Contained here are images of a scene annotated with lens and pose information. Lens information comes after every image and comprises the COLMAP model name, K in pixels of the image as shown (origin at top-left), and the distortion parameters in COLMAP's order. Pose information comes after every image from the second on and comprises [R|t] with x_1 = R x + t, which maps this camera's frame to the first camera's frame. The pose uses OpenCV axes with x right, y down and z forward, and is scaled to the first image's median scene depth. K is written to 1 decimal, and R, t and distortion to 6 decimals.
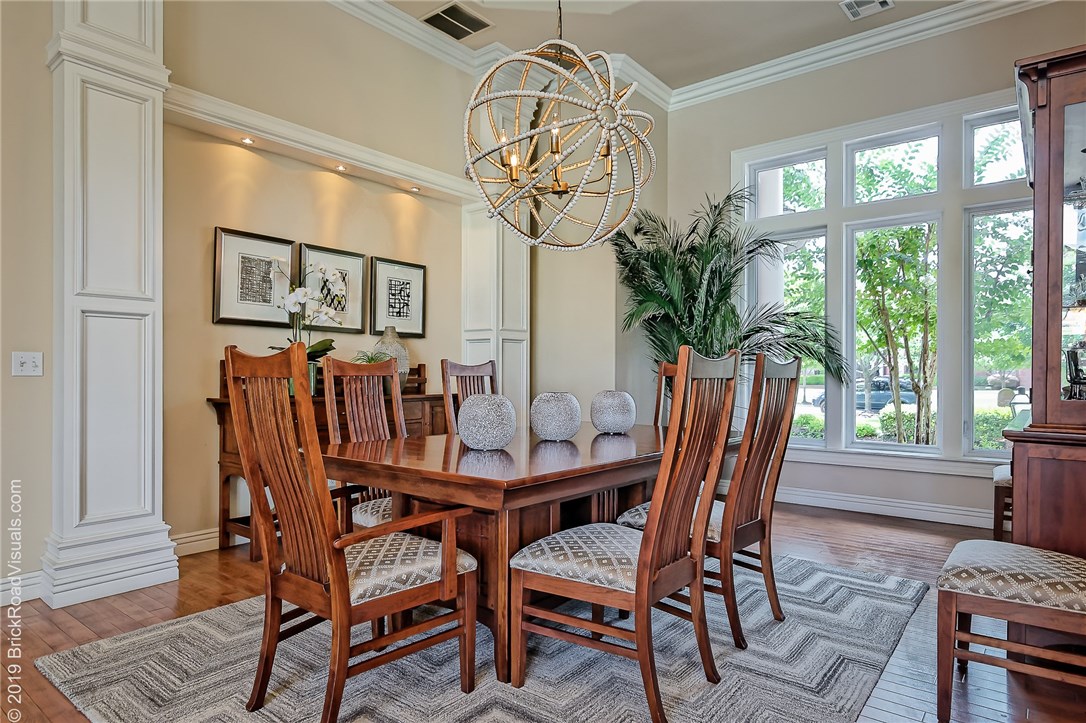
lens RADIAL K [[641.1, 0, 540.5], [0, 641.1, 368.5], [0, 0, 1]] dist [-0.003651, 0.000059]
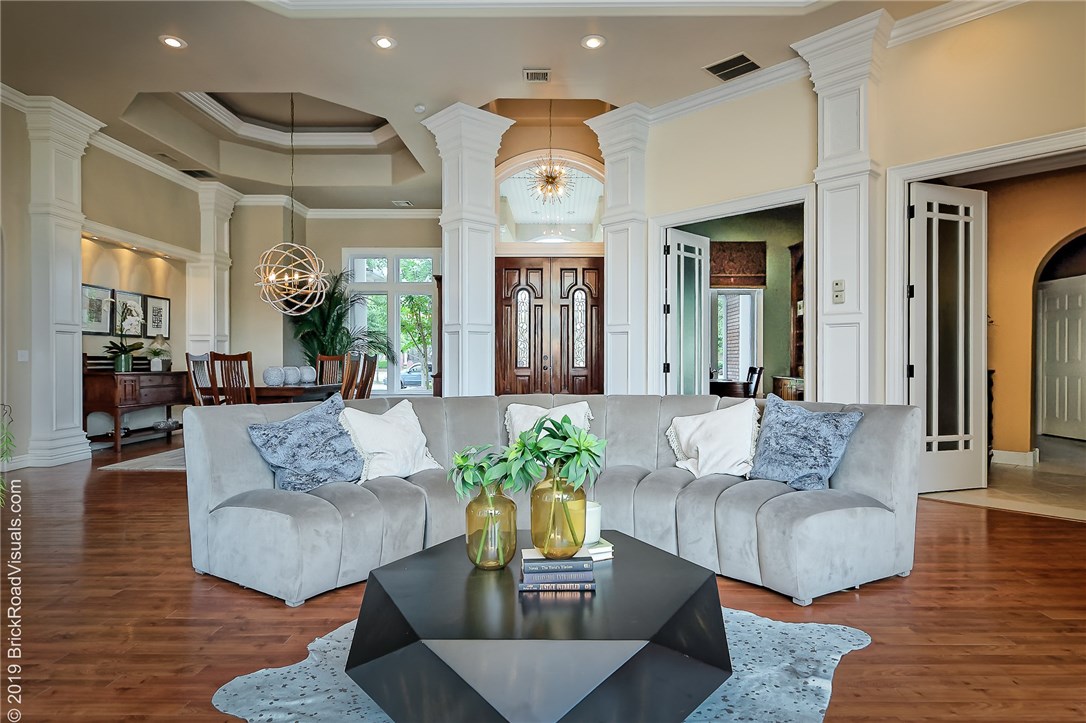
lens RADIAL K [[550.9, 0, 540.1], [0, 550.9, 361.3], [0, 0, 1]] dist [0.003144, 0.000212]
pose [[0.778696, -0.004978, 0.627382, -0.342135], [-0.000666, 0.999961, 0.008761, -0.002066], [-0.627402, -0.007240, 0.778662, -0.828468]]
